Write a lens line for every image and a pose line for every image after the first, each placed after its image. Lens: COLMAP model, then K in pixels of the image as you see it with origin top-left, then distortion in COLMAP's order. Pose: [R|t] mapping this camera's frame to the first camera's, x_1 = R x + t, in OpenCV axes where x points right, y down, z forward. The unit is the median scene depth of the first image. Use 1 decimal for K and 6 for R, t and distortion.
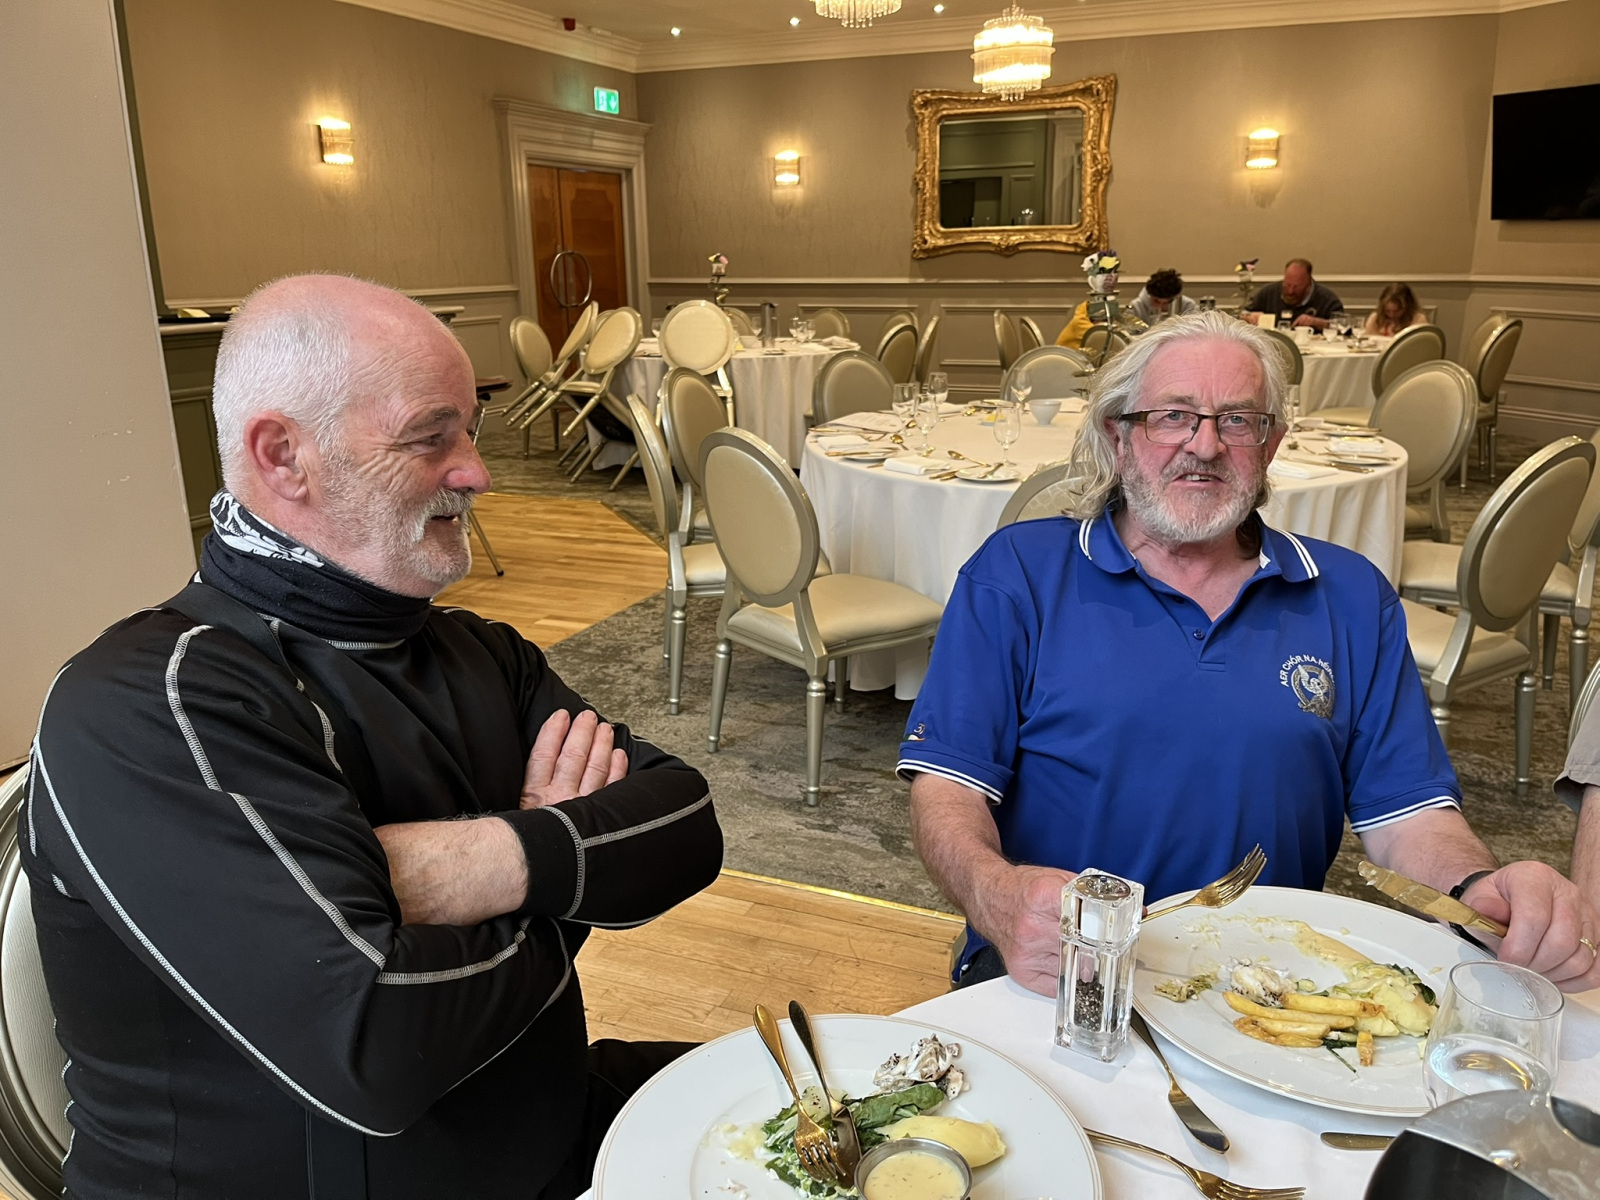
lens RADIAL K [[1215.6, 0, 789.4], [0, 1215.6, 590.1], [0, 0, 1]] dist [0.026134, -0.012586]
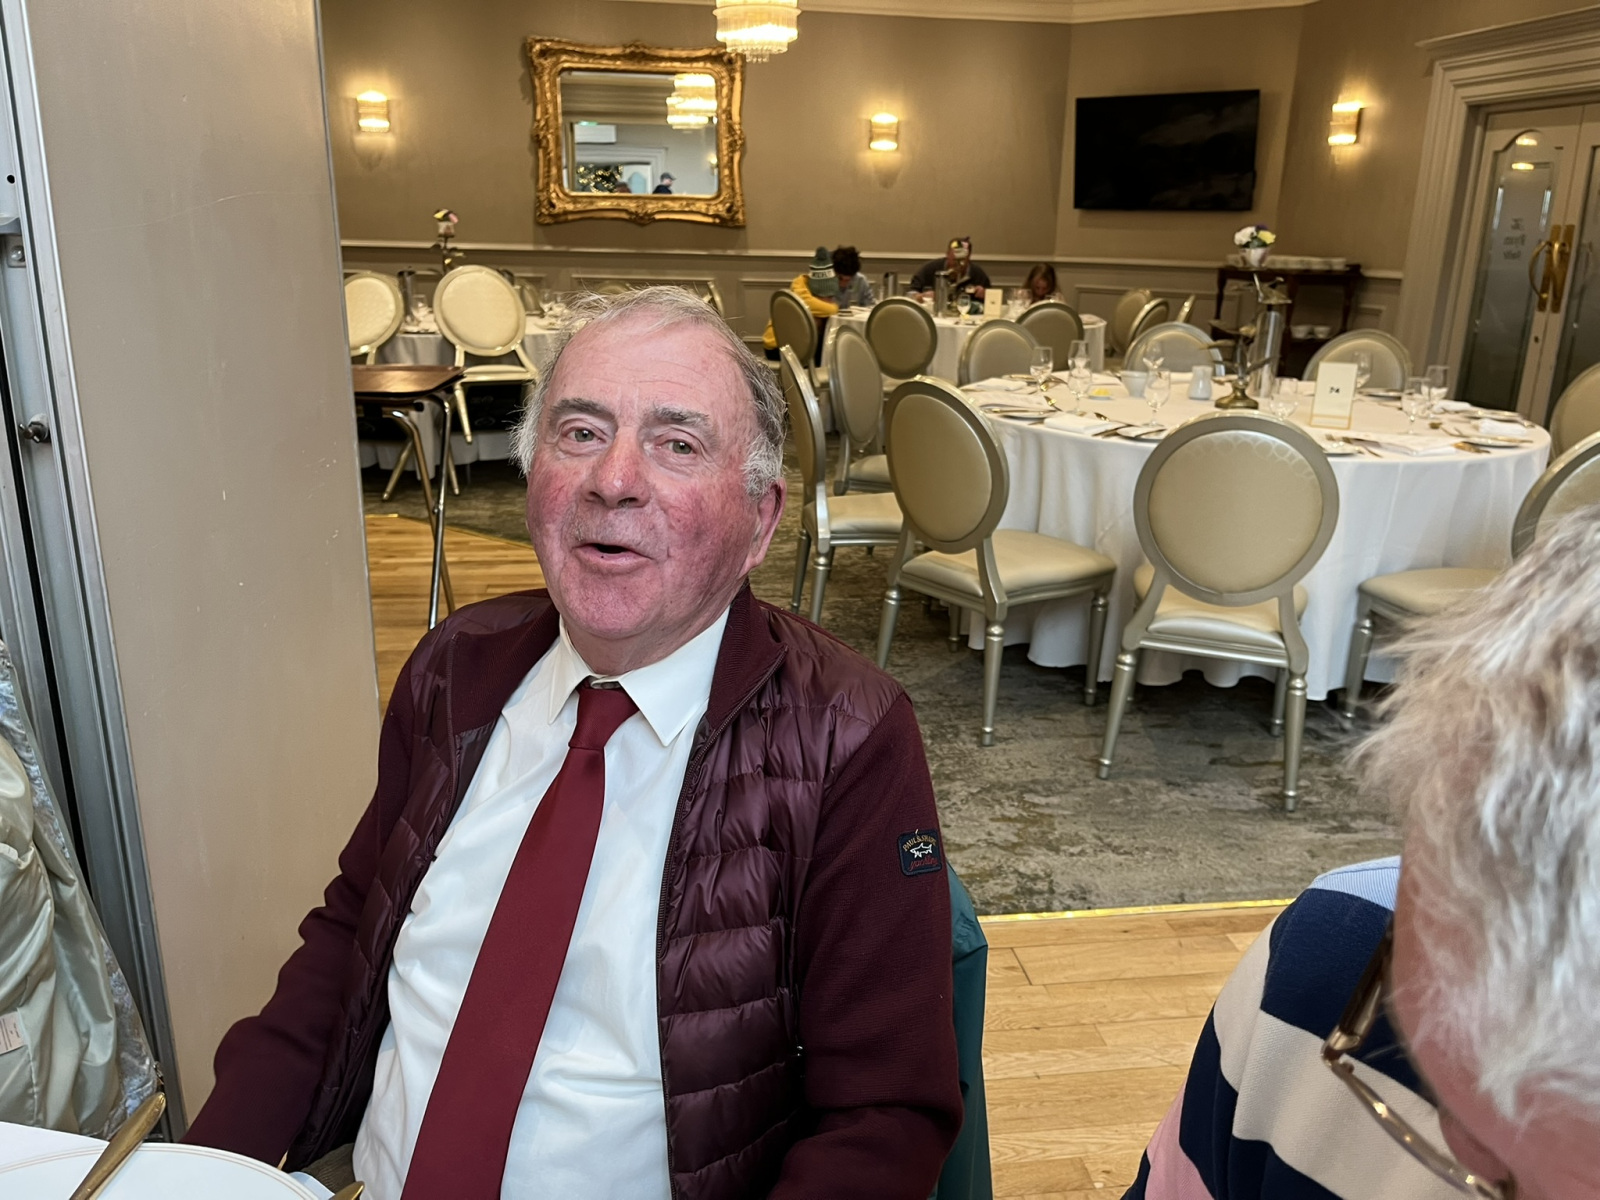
lens RADIAL K [[1215.6, 0, 800.5], [0, 1215.6, 603.7], [0, 0, 1]] dist [0.026134, -0.012586]
pose [[0.861066, -0.119315, 0.494296, -0.246600], [0.103503, 0.992856, 0.059356, -0.025328], [-0.497847, 0.000052, 0.867265, 0.119959]]
